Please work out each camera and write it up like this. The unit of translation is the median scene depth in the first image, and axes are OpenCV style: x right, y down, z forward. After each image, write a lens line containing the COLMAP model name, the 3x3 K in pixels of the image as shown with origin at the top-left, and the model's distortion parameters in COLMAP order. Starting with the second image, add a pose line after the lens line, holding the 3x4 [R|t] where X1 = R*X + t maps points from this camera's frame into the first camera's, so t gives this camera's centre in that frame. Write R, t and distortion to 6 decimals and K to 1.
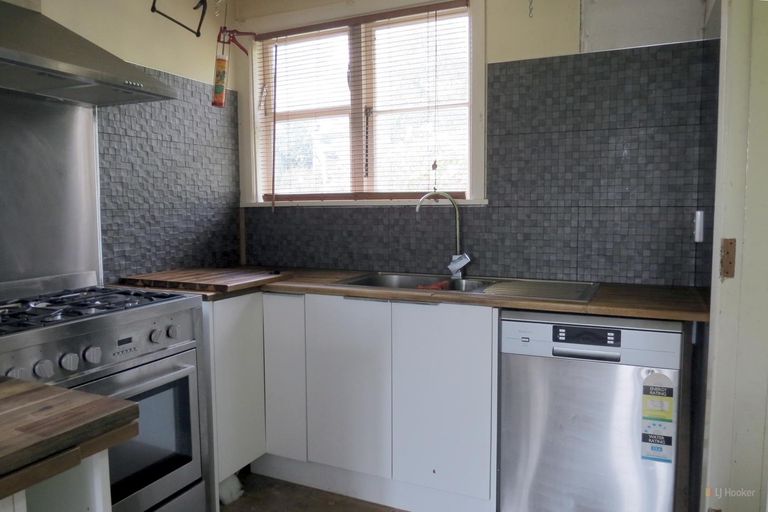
lens RADIAL K [[570.6, 0, 380.9], [0, 570.6, 261.0], [0, 0, 1]] dist [-0.036411, -0.004332]
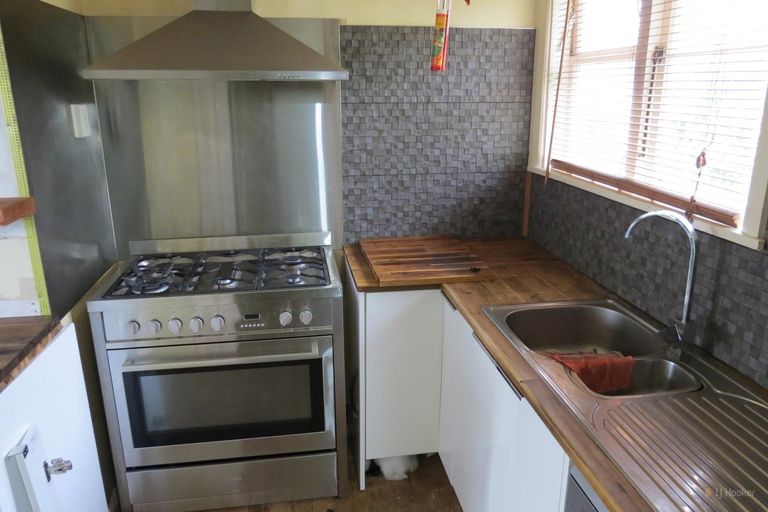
lens RADIAL K [[570.6, 0, 380.3], [0, 570.6, 249.1], [0, 0, 1]] dist [-0.036411, -0.004332]
pose [[0.546239, 0.232096, -0.804832, 0.384710], [-0.074805, 0.970523, 0.229107, -0.178631], [0.834282, -0.064942, 0.547499, 0.386650]]
